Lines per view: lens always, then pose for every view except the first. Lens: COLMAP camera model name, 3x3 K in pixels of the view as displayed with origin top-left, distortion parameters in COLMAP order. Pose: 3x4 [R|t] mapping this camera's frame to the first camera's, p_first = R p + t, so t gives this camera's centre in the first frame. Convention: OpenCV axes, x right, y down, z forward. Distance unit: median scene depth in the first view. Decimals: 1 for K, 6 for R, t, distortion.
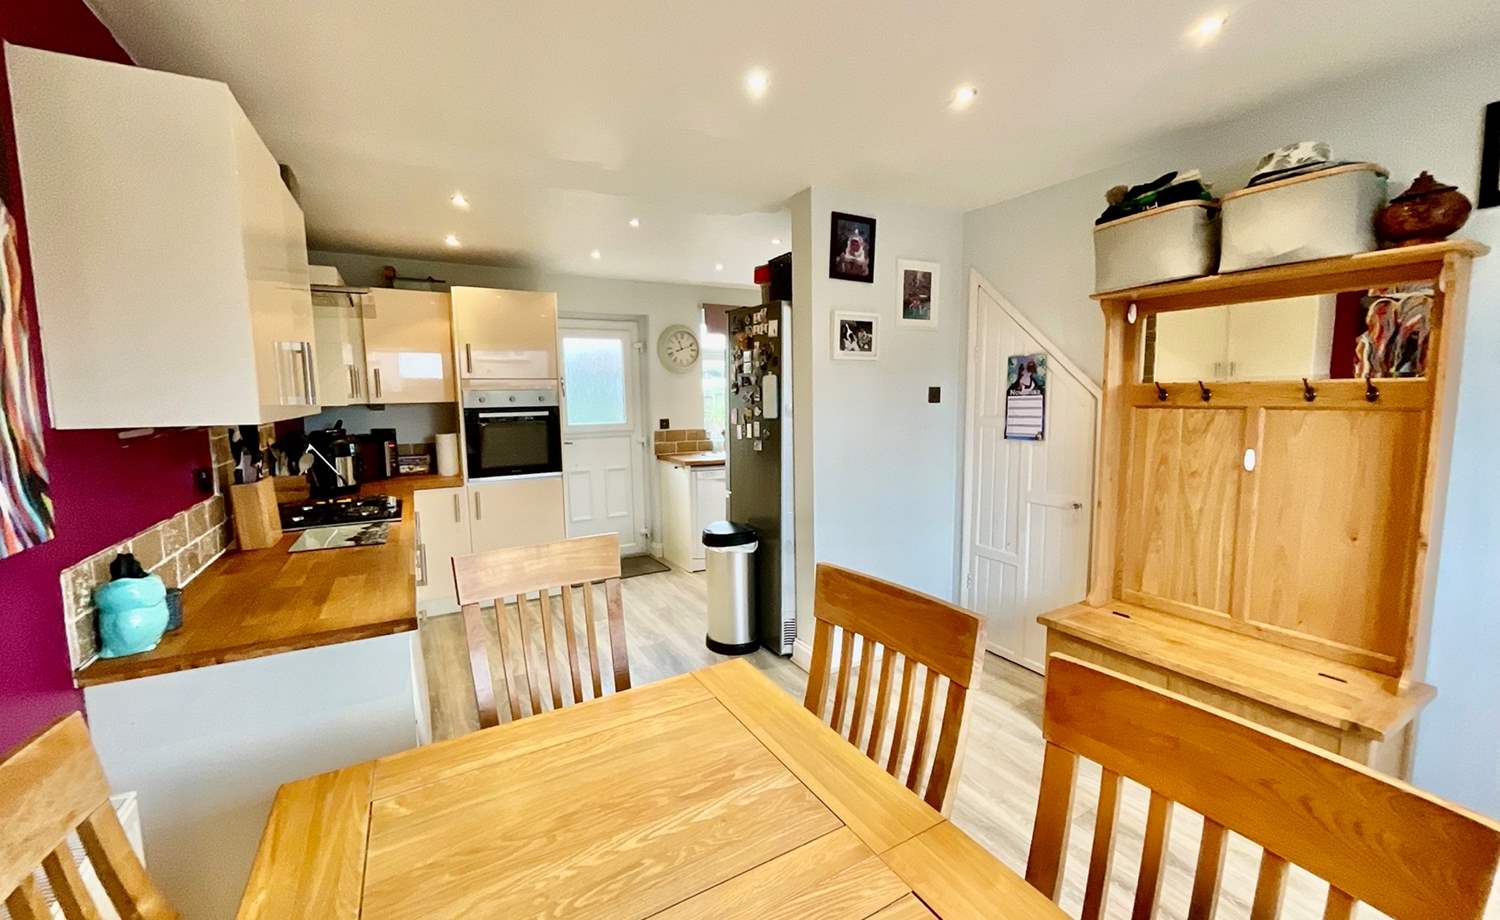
lens RADIAL K [[600.9, 0, 744.0], [0, 600.9, 463.0], [0, 0, 1]] dist [-0.000714, -0.000044]
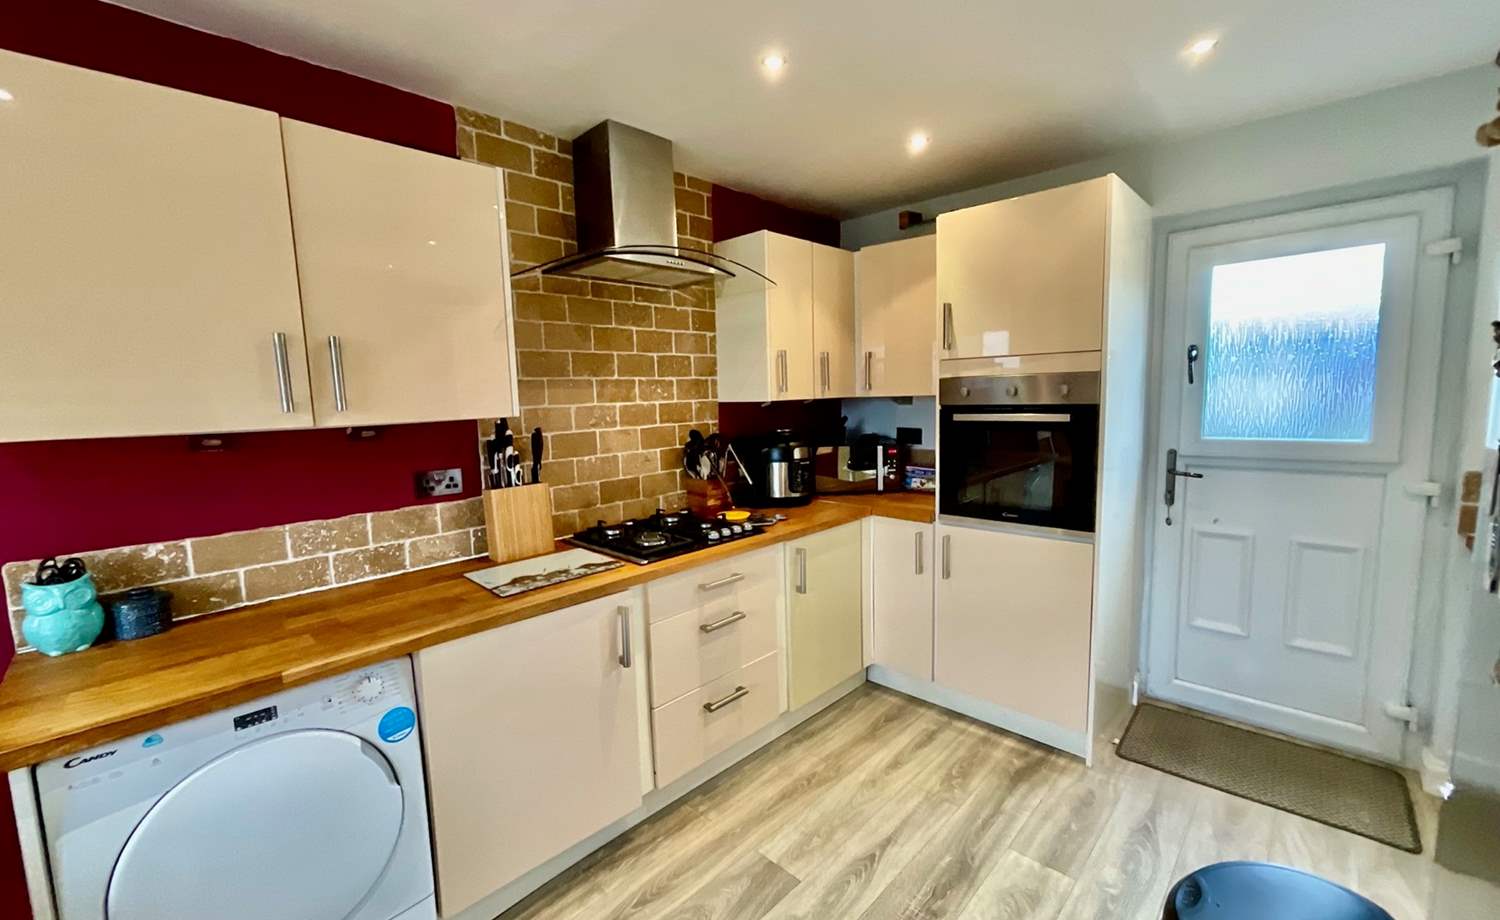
lens RADIAL K [[612.1, 0, 750.0], [0, 612.1, 460.0], [0, 0, 1]] dist [-0.001217, 0.000255]
pose [[0.298513, 0.108290, -0.948242, 0.137337], [-0.087211, 0.992481, 0.085887, -0.094427], [0.950413, 0.057059, 0.305712, 0.803502]]
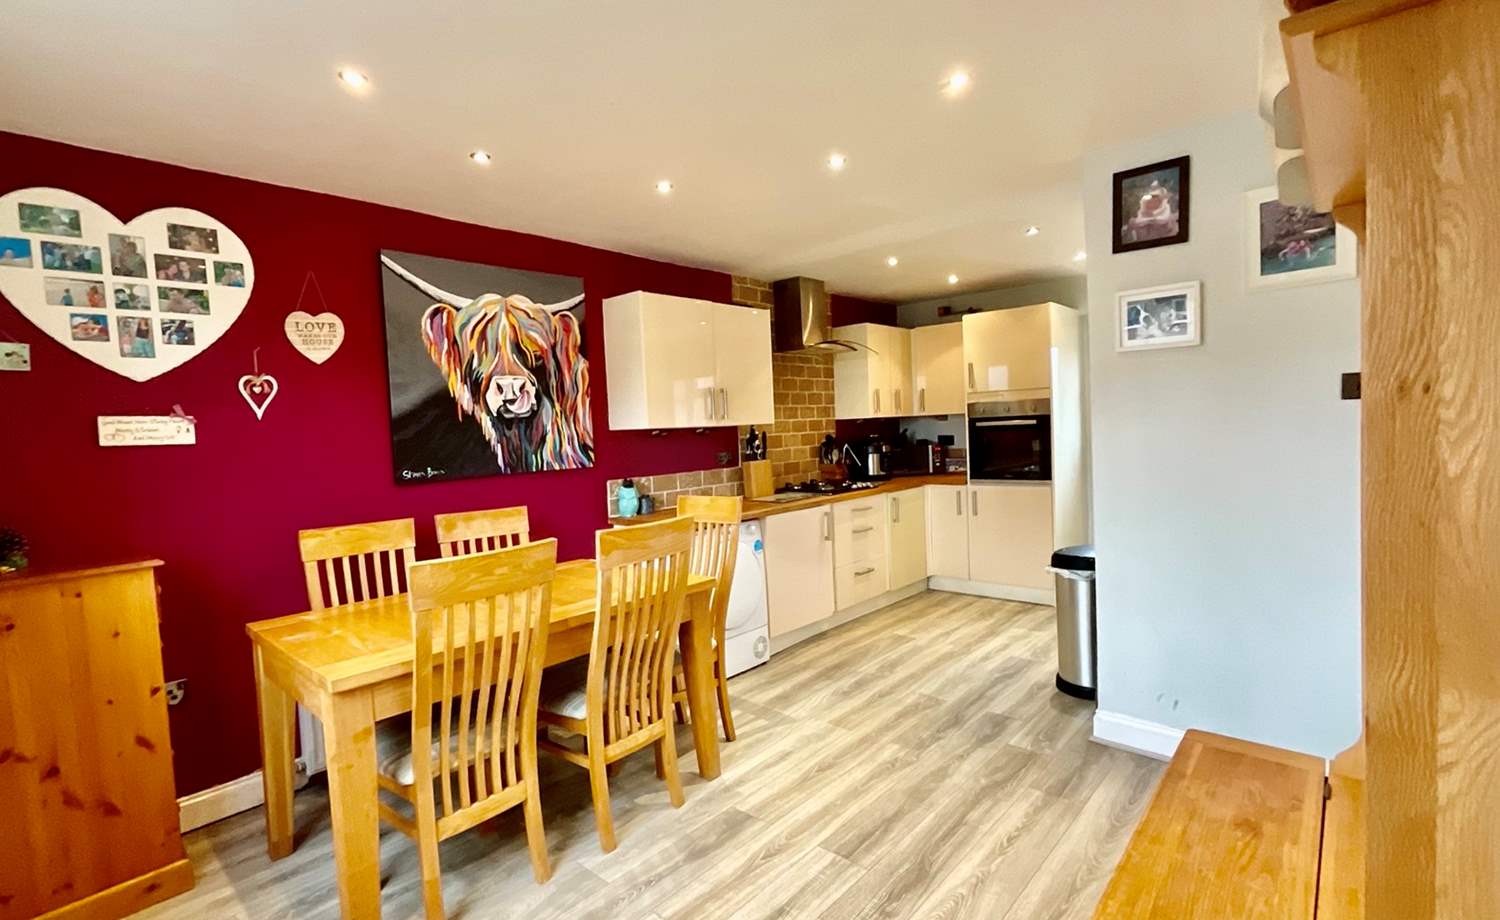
lens RADIAL K [[670.8, 0, 751.4], [0, 670.8, 457.4], [0, 0, 1]] dist [-0.000005, 0.000034]
pose [[0.321626, 0.042275, -0.945923, 0.832645], [-0.071144, 0.997258, 0.020379, -0.015721], [0.944190, 0.060742, 0.323751, 0.249737]]
